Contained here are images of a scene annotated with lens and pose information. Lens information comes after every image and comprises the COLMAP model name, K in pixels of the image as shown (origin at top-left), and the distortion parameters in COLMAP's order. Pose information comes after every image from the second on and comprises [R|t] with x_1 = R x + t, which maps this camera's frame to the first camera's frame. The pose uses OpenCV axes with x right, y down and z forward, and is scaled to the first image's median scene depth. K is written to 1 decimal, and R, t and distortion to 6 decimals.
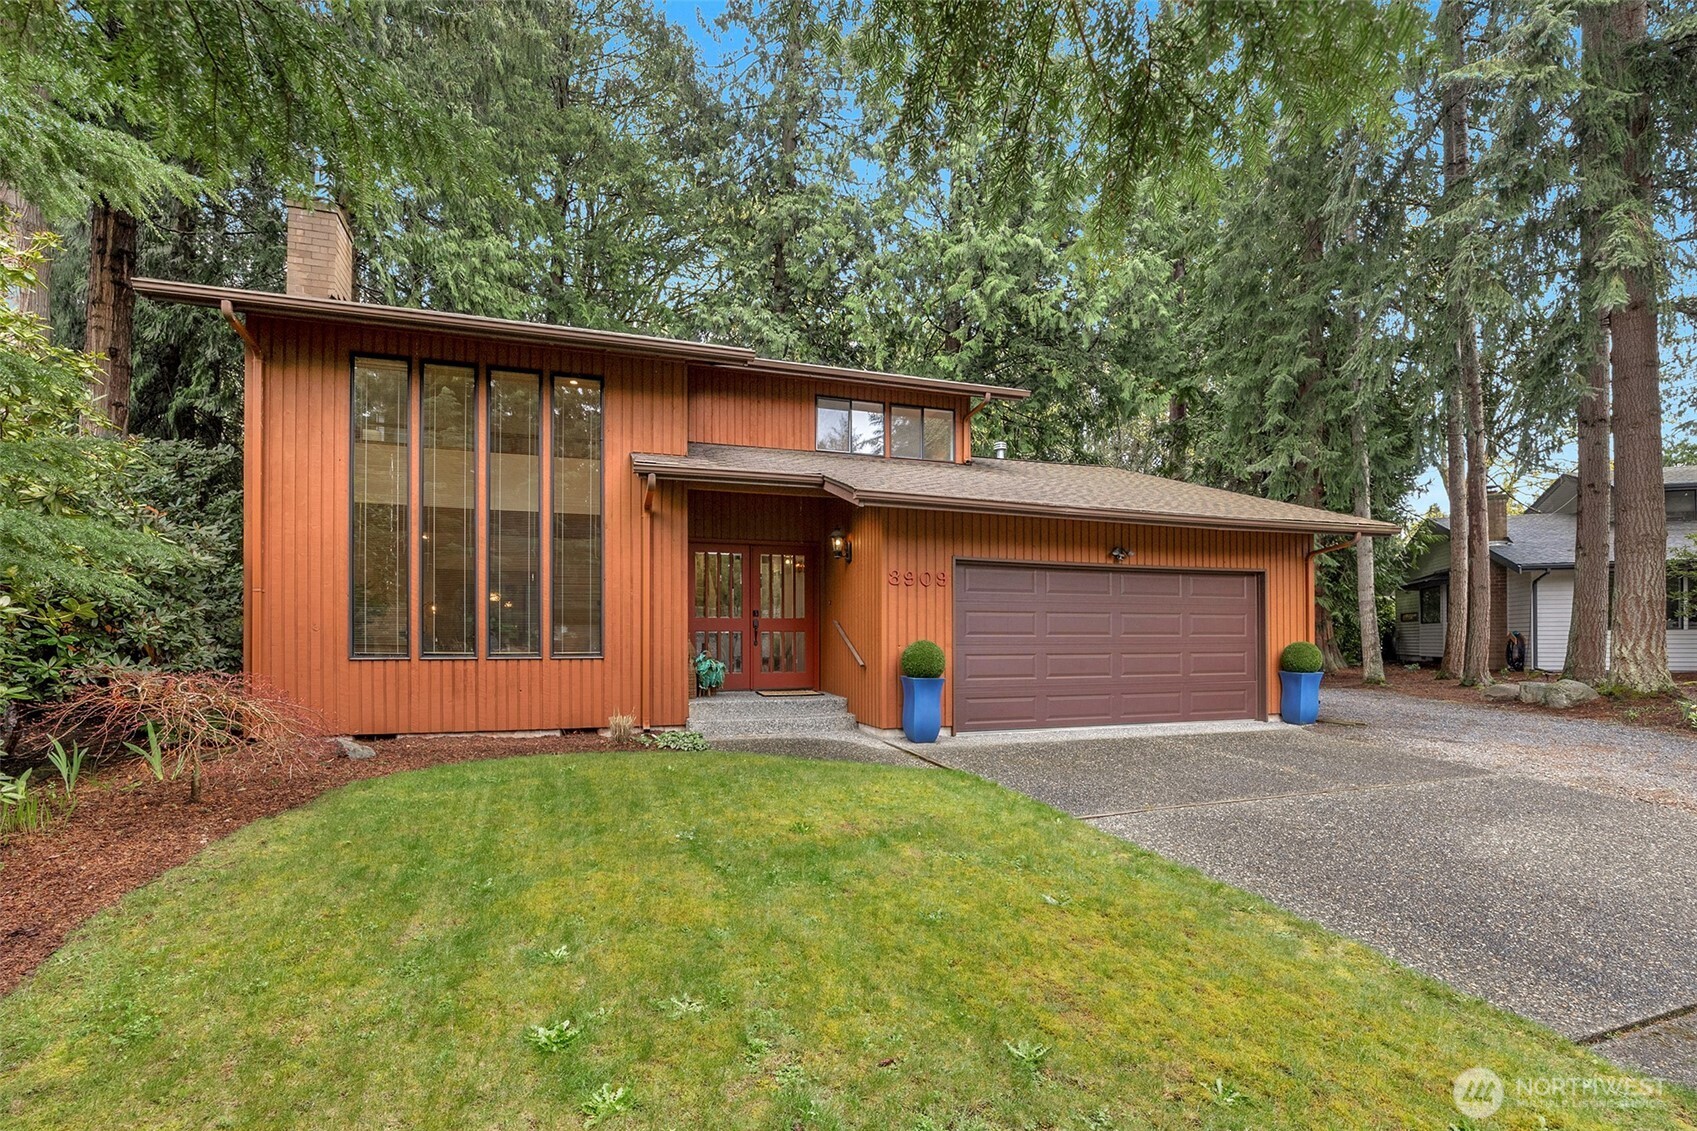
lens RADIAL K [[778.7, 0, 848.5], [0, 778.7, 565.5], [0, 0, 1]] dist [-0.017088, 0.000451]
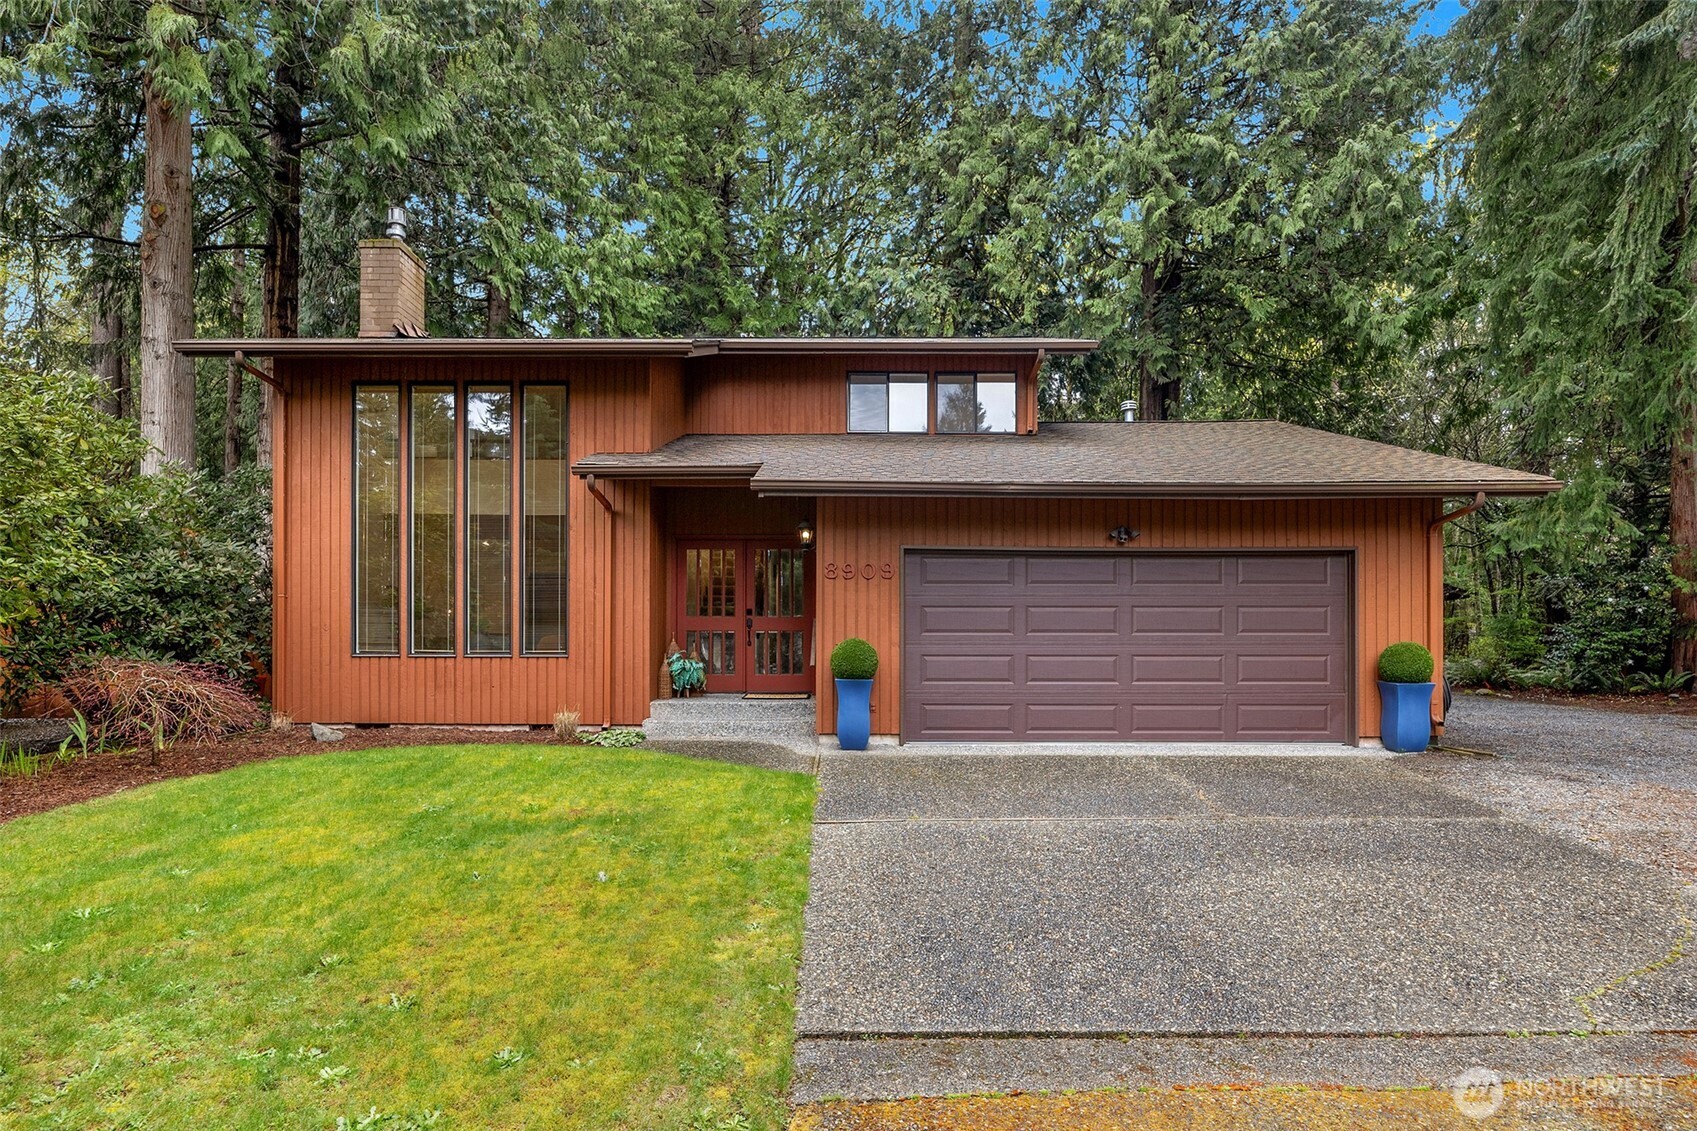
lens RADIAL K [[924.6, 0, 848.5], [0, 924.6, 565.5], [0, 0, 1]] dist [-0.001884, -0.000726]
pose [[0.943823, -0.027637, -0.329295, 0.426372], [0.029589, 0.999562, 0.000916, 0.008644], [0.329125, -0.010608, 0.944227, -0.027431]]
